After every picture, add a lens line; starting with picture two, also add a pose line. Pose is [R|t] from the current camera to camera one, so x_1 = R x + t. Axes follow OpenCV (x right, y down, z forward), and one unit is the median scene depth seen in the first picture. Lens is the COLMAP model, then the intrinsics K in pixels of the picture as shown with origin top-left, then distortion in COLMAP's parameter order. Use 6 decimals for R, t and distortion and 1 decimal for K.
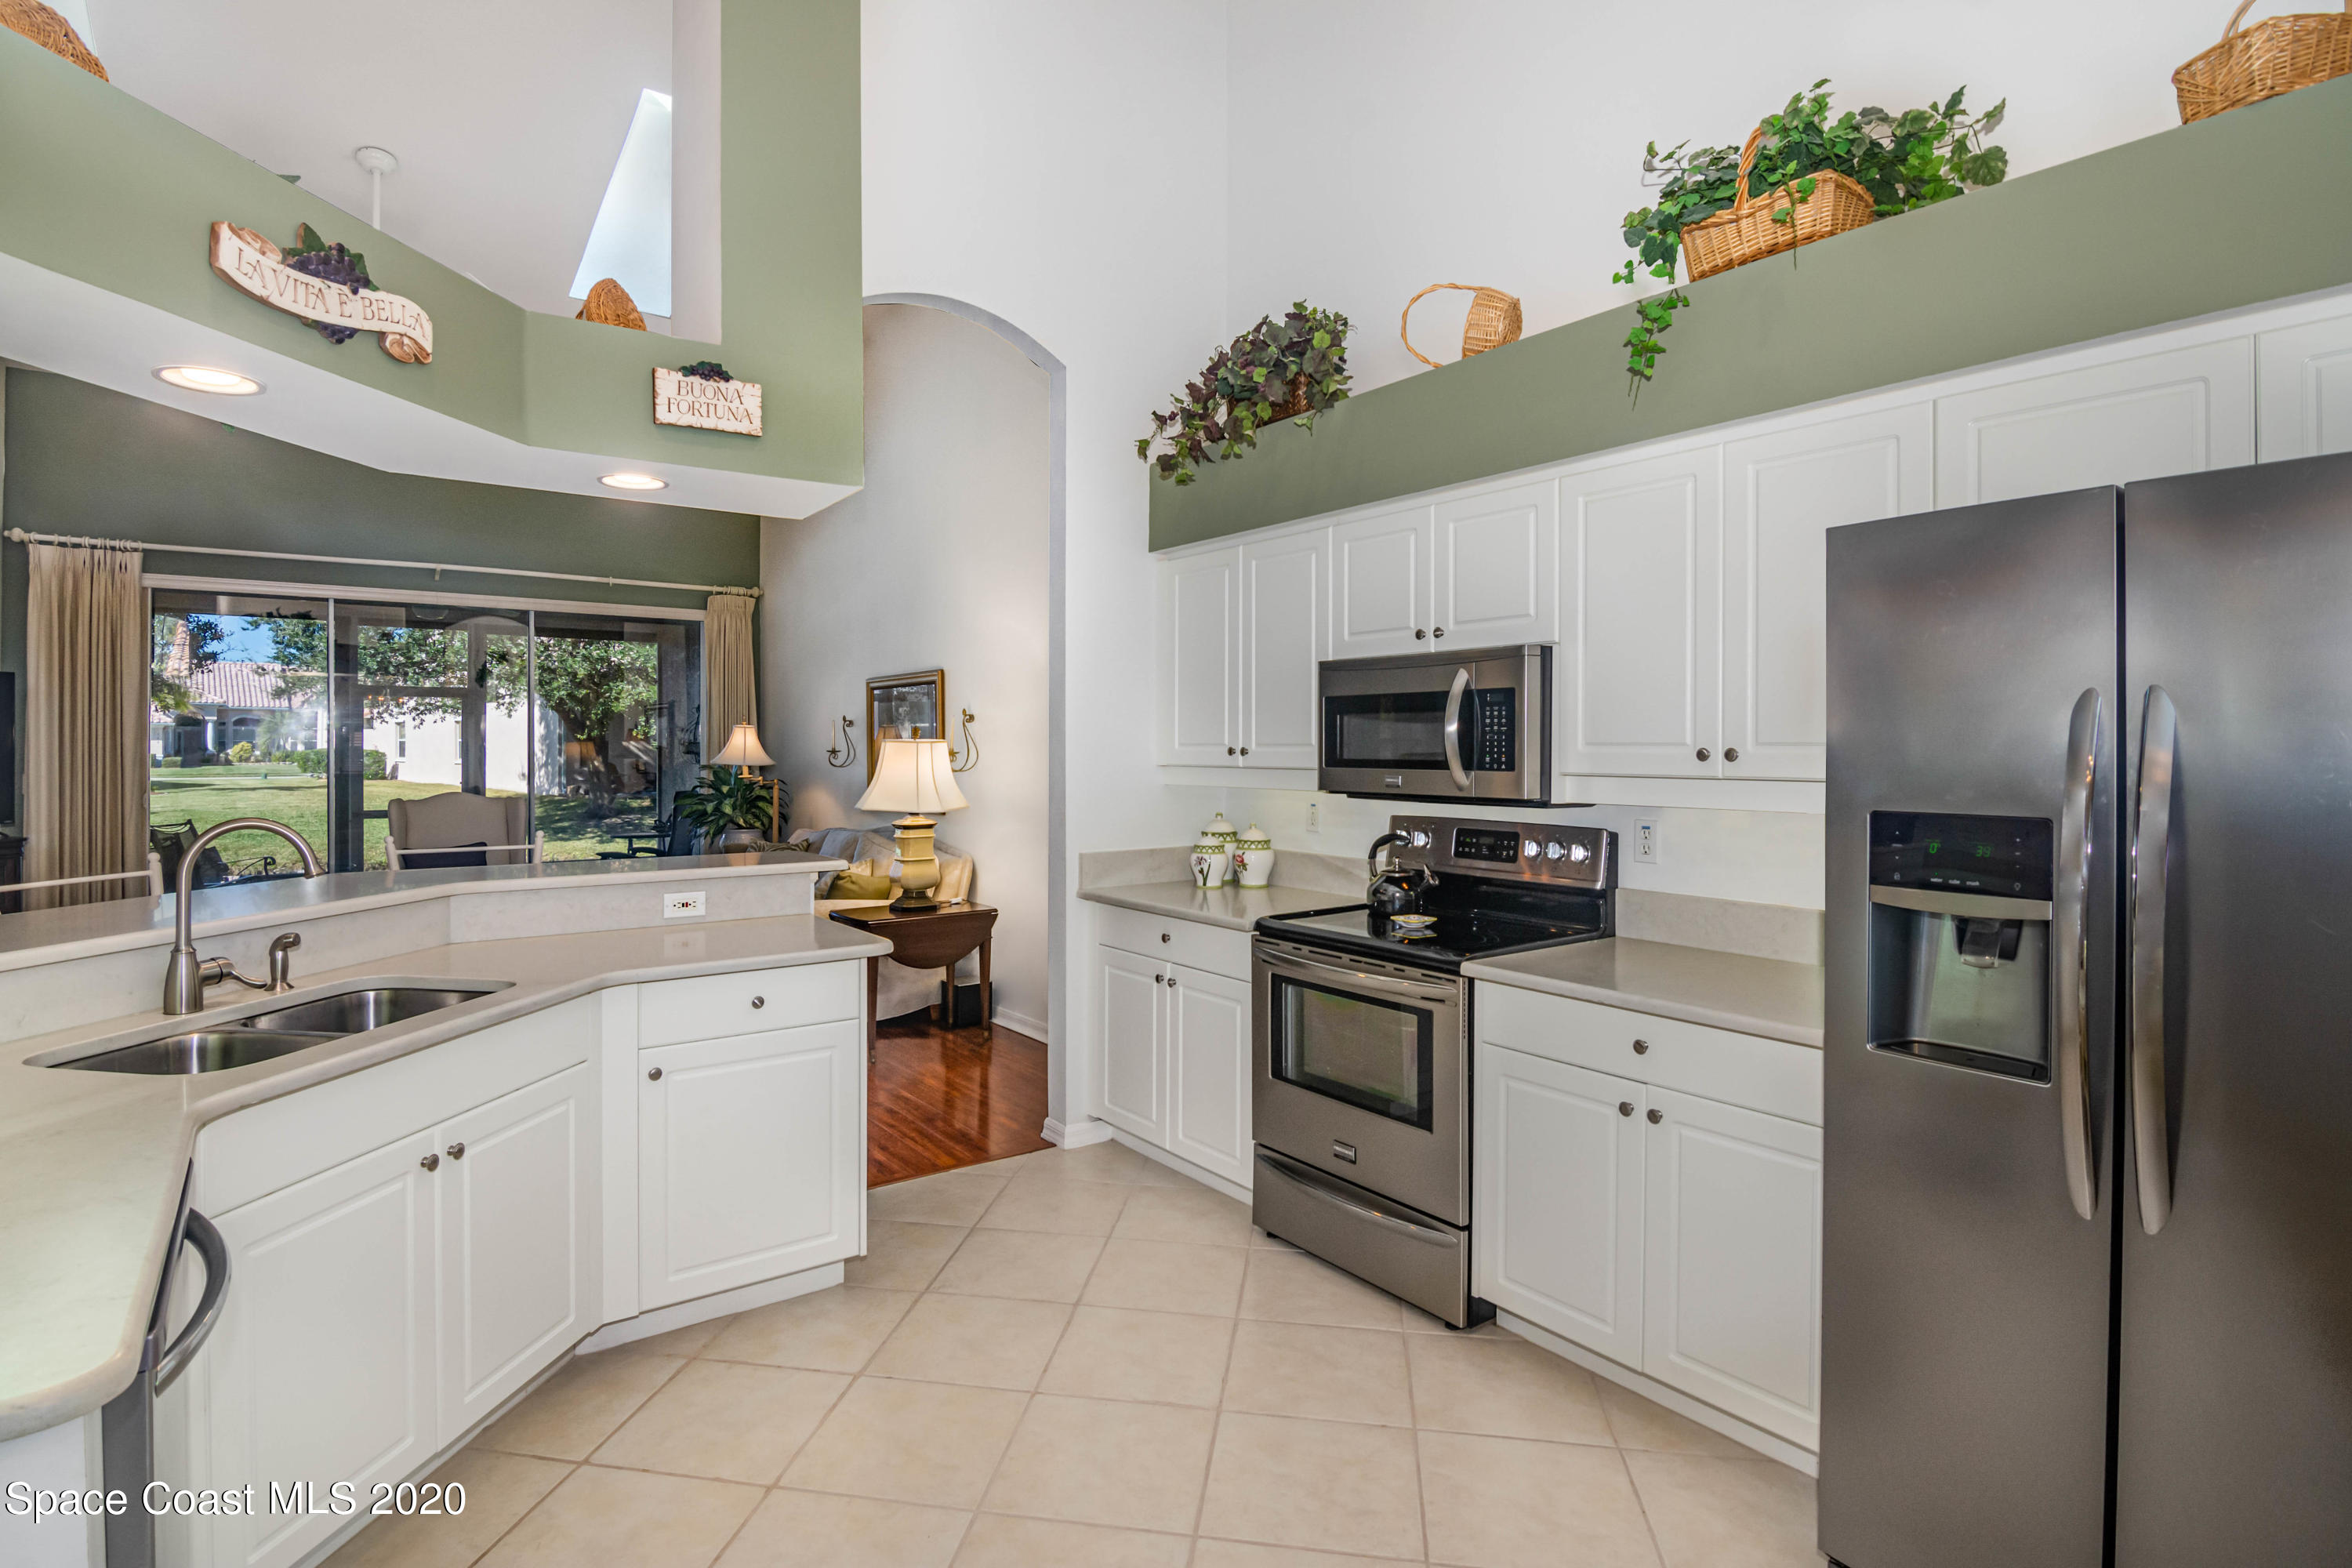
lens RADIAL K [[1169.0, 0, 1133.3], [0, 1169.0, 746.5], [0, 0, 1]] dist [-0.000041, 0.000213]
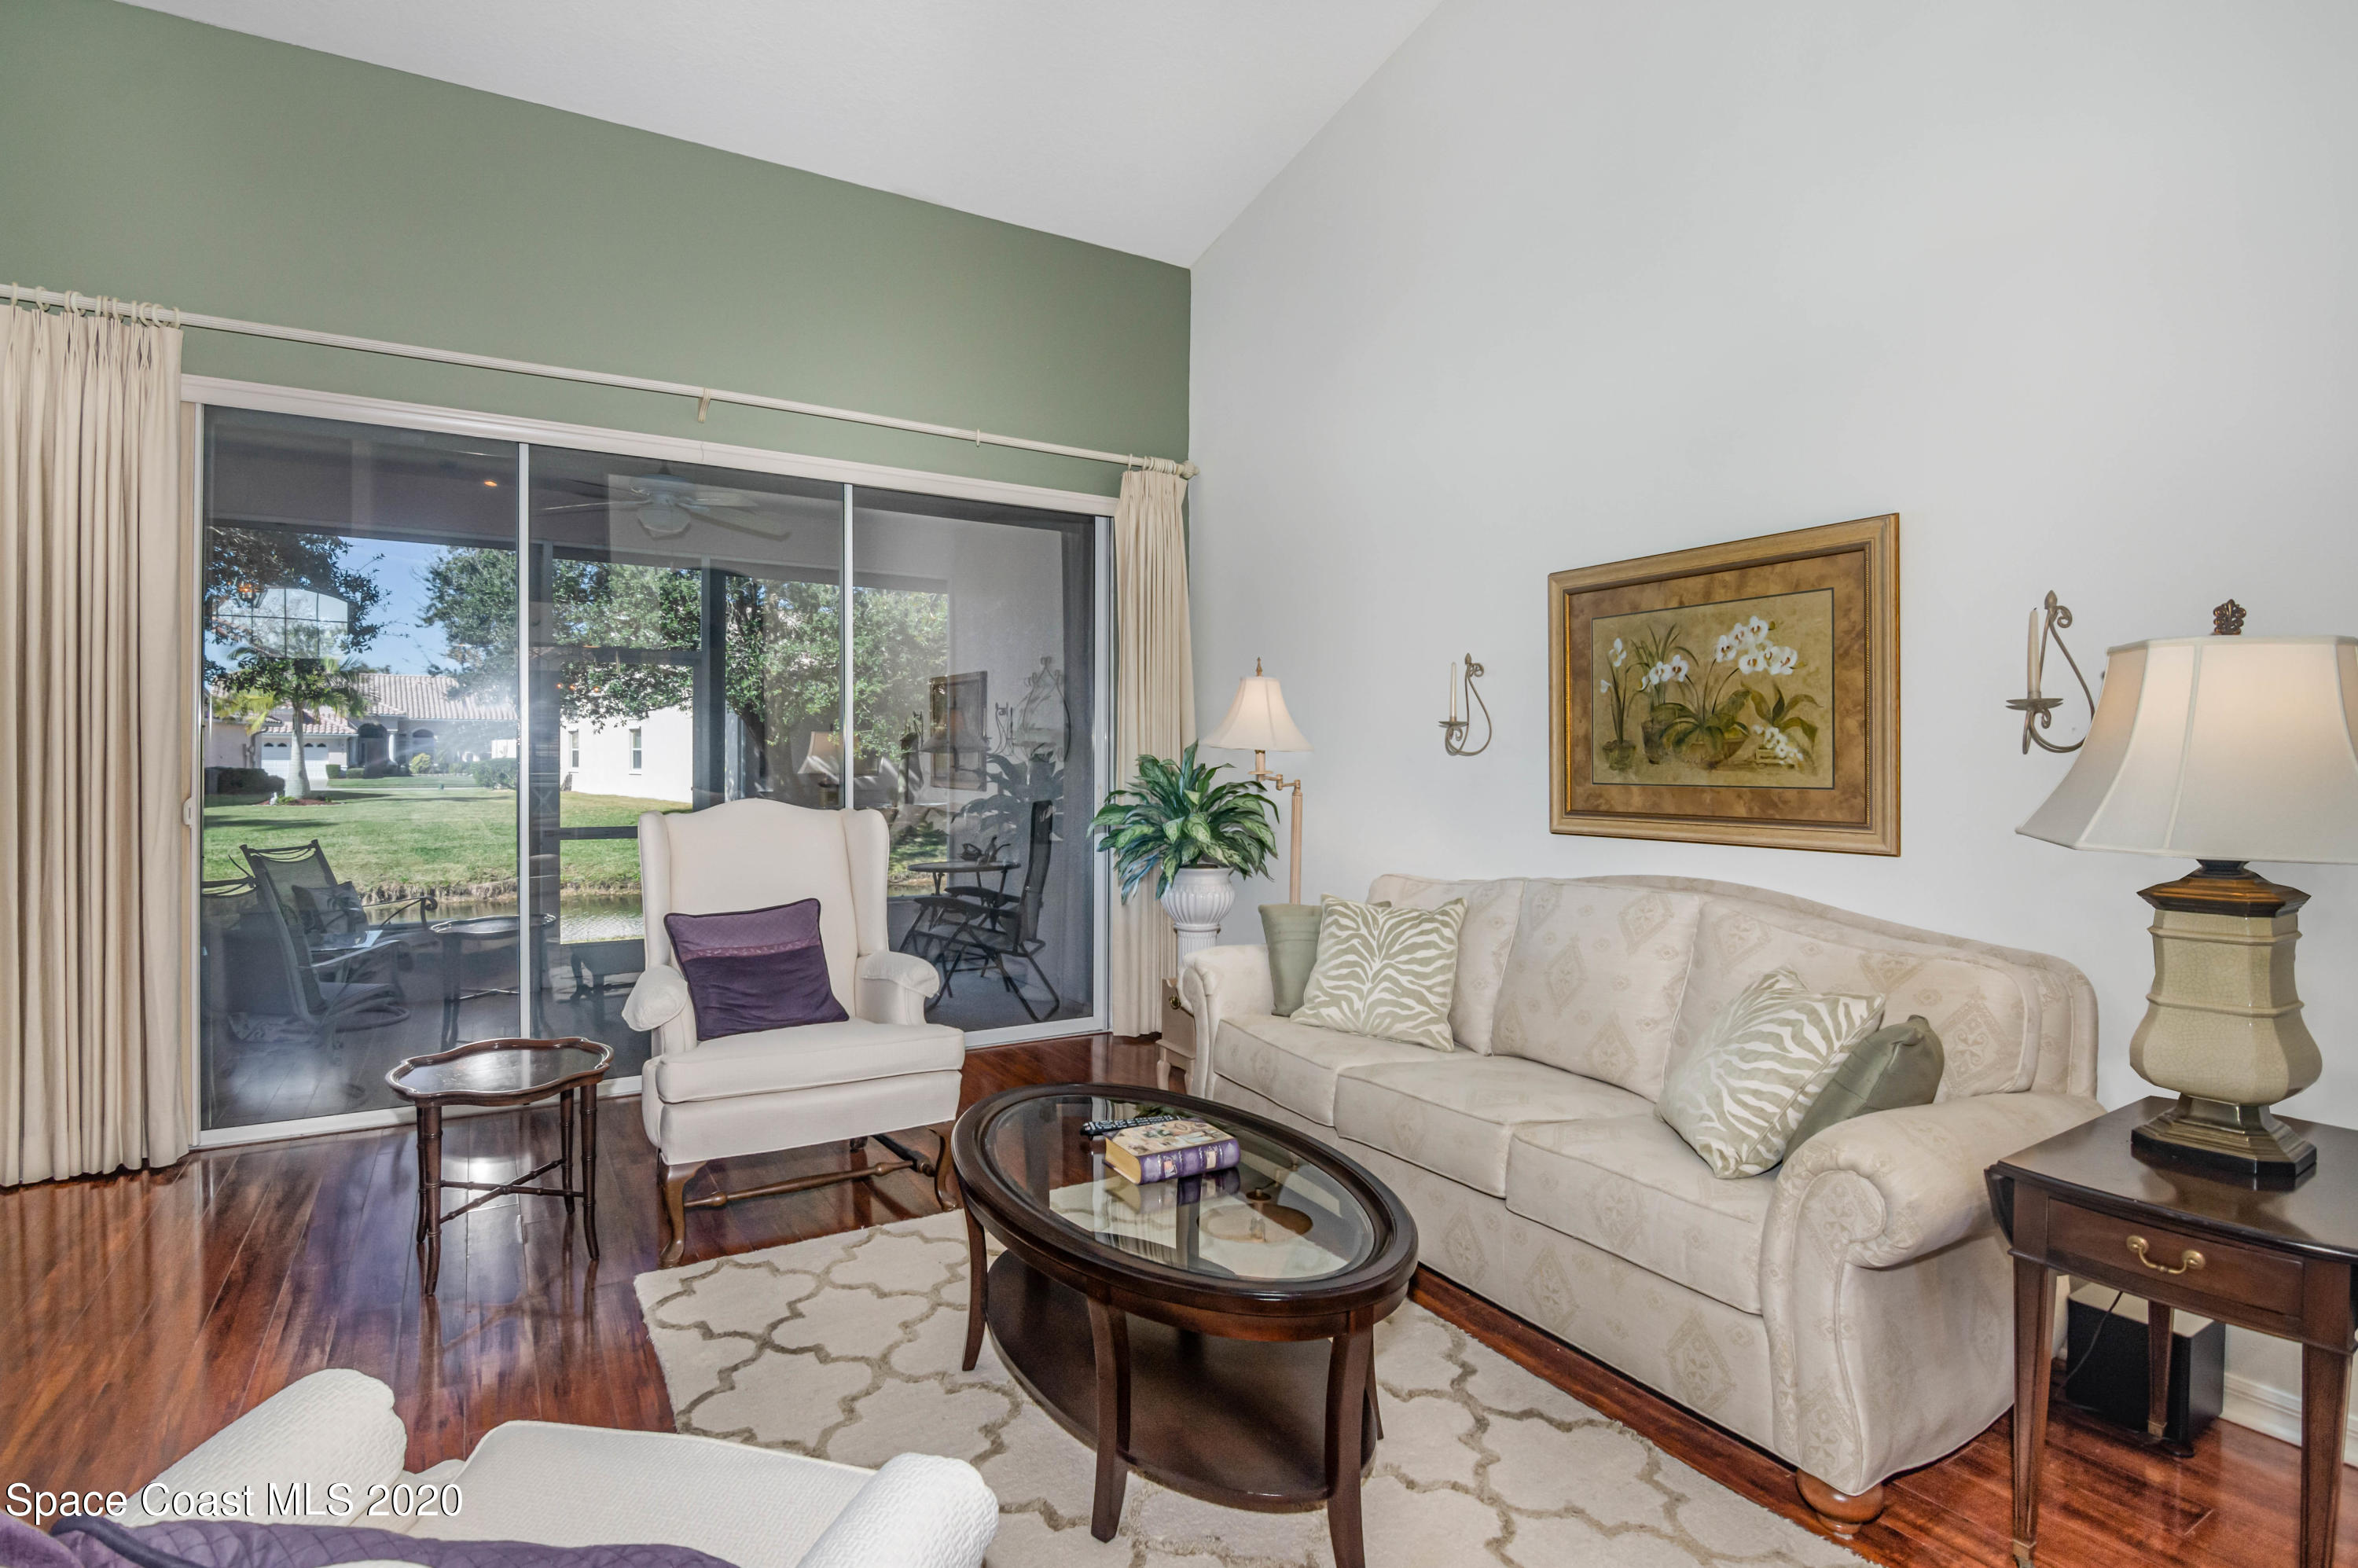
lens RADIAL K [[1185.8, 0, 1163.6], [0, 1185.8, 776.7], [0, 0, 1]] dist [-0.001389, 0.000989]
pose [[0.995650, 0.001255, -0.093169, -0.766120], [0.000058, 0.999901, 0.014093, 0.045607], [0.093177, -0.014037, 0.995551, 1.073388]]
